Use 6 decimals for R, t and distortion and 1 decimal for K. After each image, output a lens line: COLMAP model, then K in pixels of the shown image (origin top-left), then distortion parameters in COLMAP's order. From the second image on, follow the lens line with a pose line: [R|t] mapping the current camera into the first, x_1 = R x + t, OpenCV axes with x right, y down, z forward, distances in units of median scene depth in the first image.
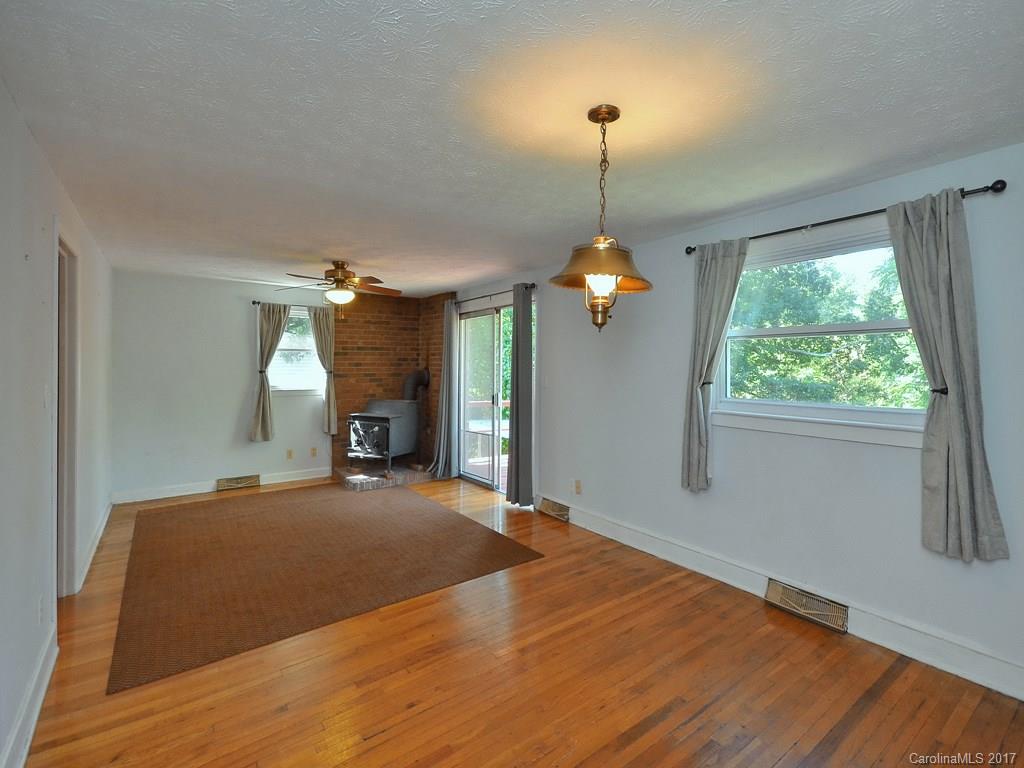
lens RADIAL K [[500.7, 0, 510.9], [0, 500.7, 365.0], [0, 0, 1]] dist [0.014976, -0.000215]
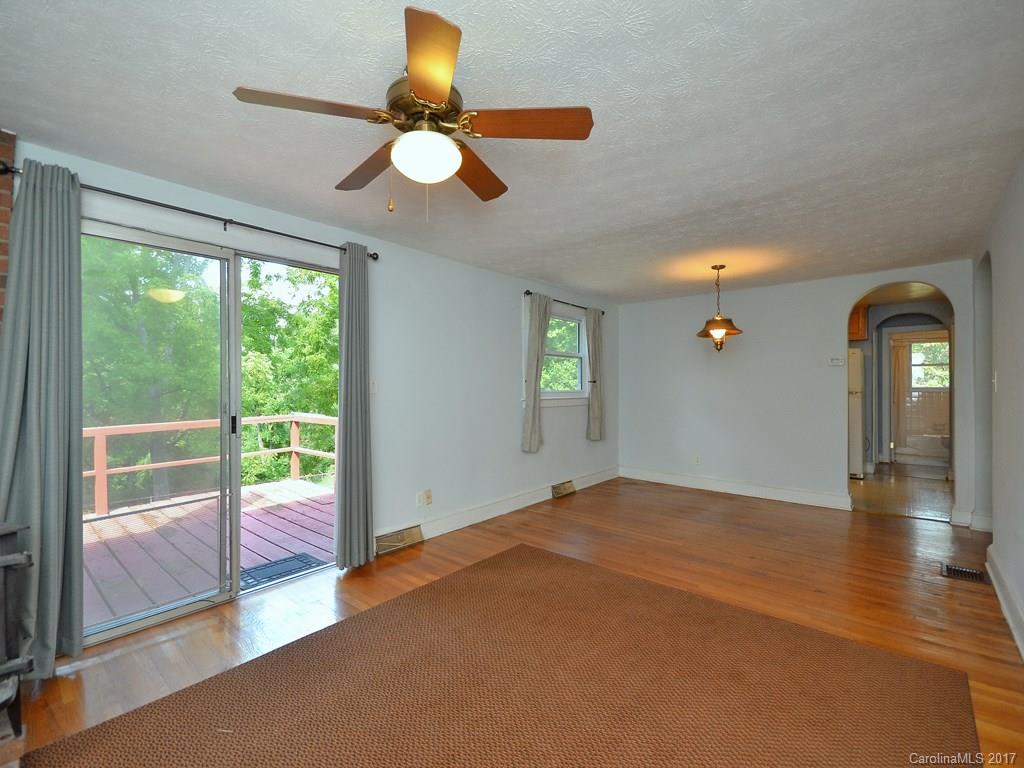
lens RADIAL K [[479.5, 0, 512.0], [0, 479.5, 384.0], [0, 0, 1]] dist [0.051953, -0.024138]
pose [[-0.276747, 0.012013, 0.960868, -0.570120], [0.007765, 0.999917, -0.010265, 0.033518], [-0.960911, 0.004621, -0.276817, 0.814875]]
